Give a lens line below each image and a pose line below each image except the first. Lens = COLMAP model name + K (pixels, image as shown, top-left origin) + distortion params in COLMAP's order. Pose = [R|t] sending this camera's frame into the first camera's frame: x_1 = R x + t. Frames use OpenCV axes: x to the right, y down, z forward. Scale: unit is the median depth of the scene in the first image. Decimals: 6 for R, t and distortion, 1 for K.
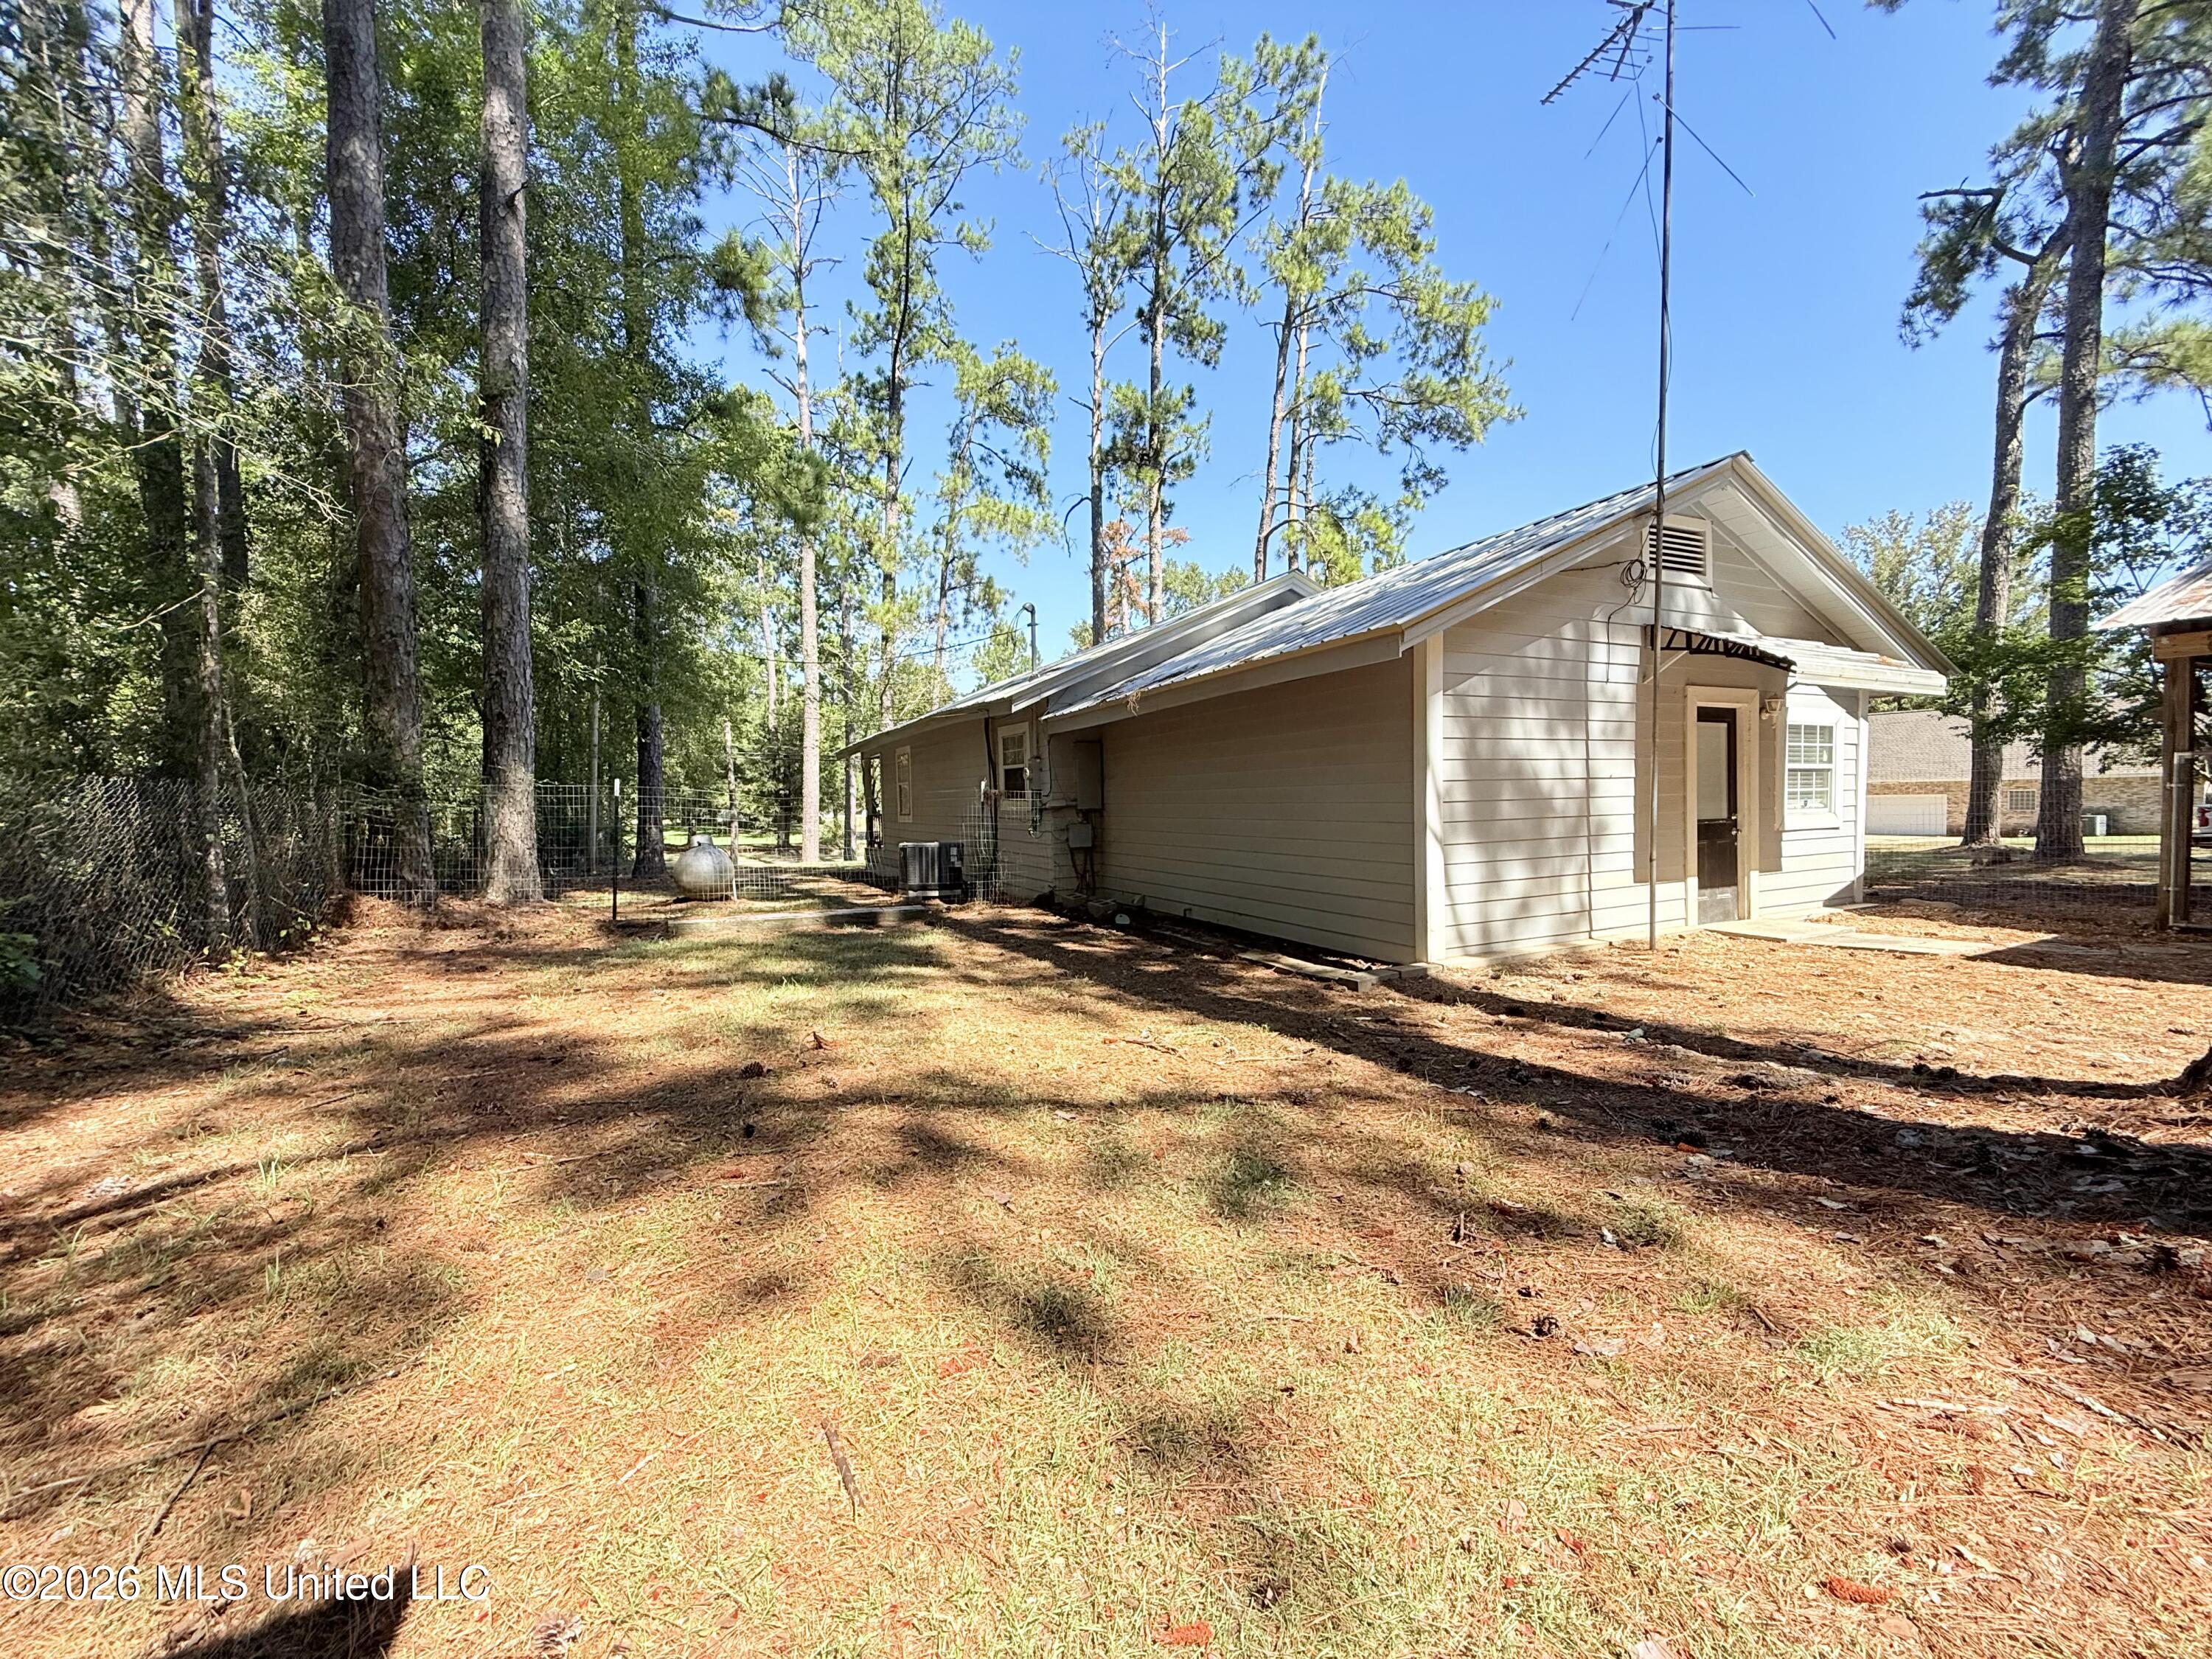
lens RADIAL K [[874.4, 0, 1103.5], [0, 874.4, 831.9], [0, 0, 1]] dist [0.003891, -0.000100]
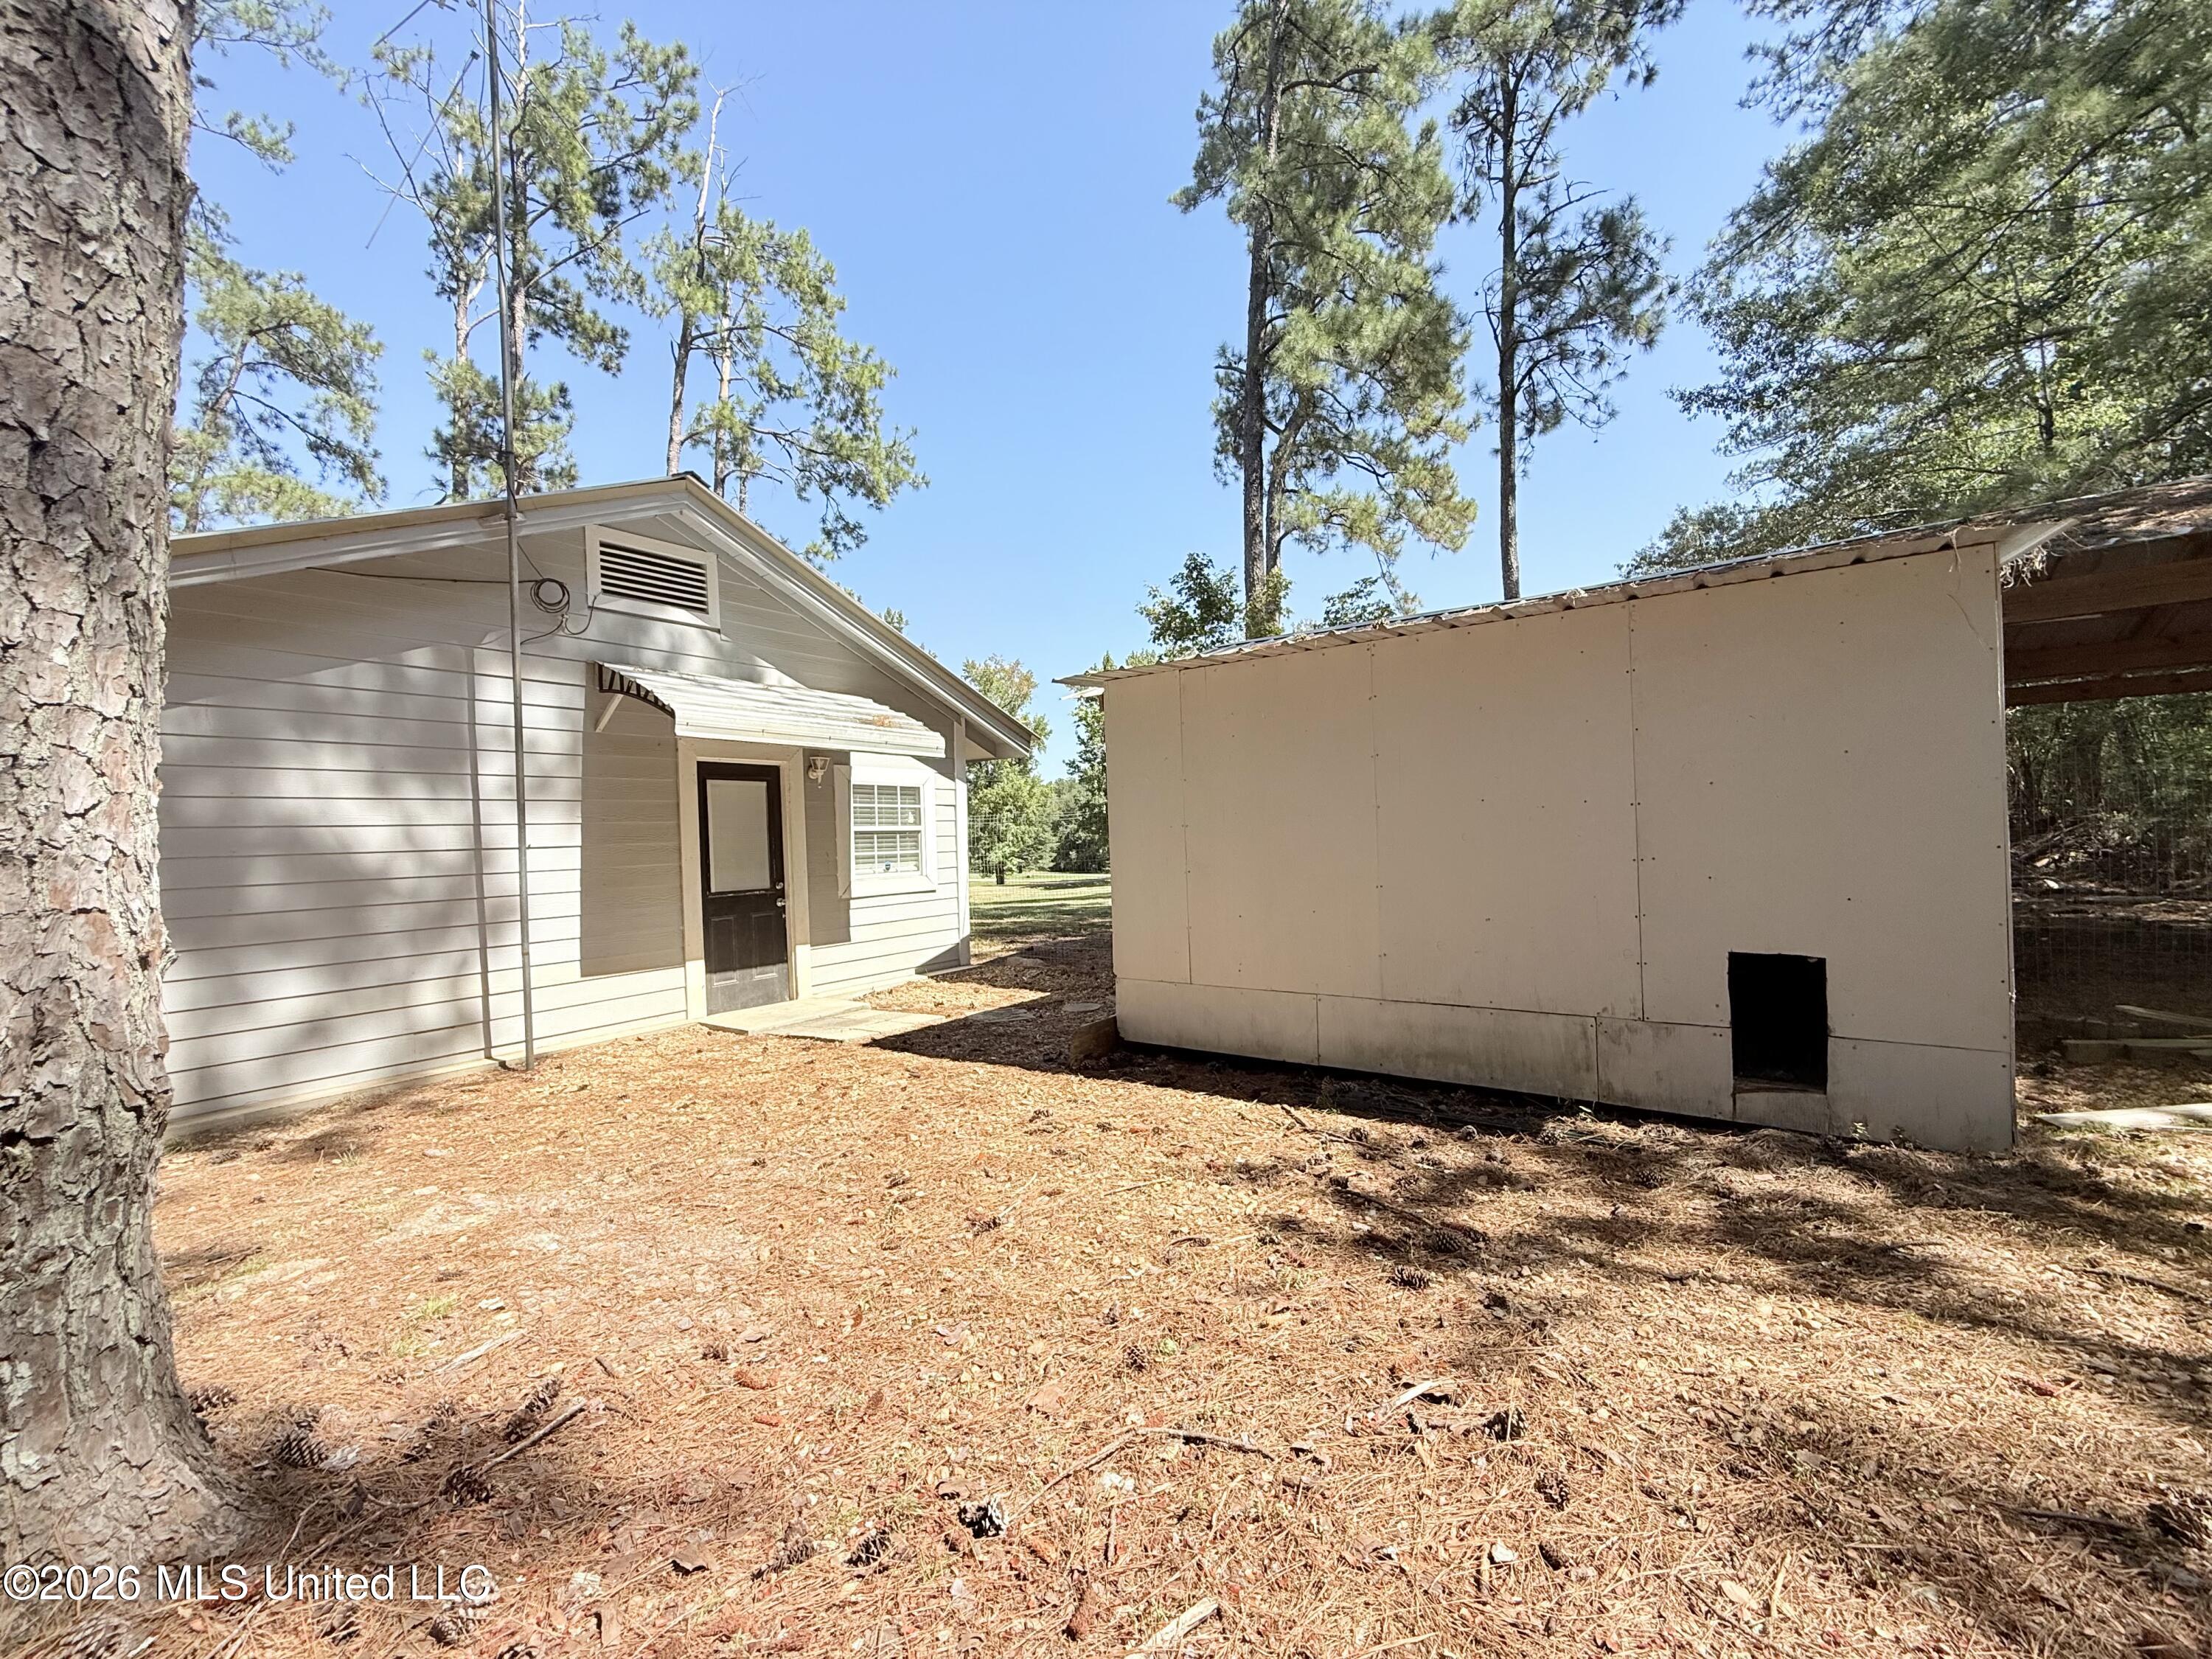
lens RADIAL K [[874.4, 0, 1123.3], [0, 874.4, 826.5], [0, 0, 1]] dist [0.003891, -0.000100]
pose [[0.880249, -0.007160, 0.474457, 0.184253], [0.039706, 0.997491, -0.058613, -0.003447], [-0.472847, 0.070433, 0.878325, 0.013585]]
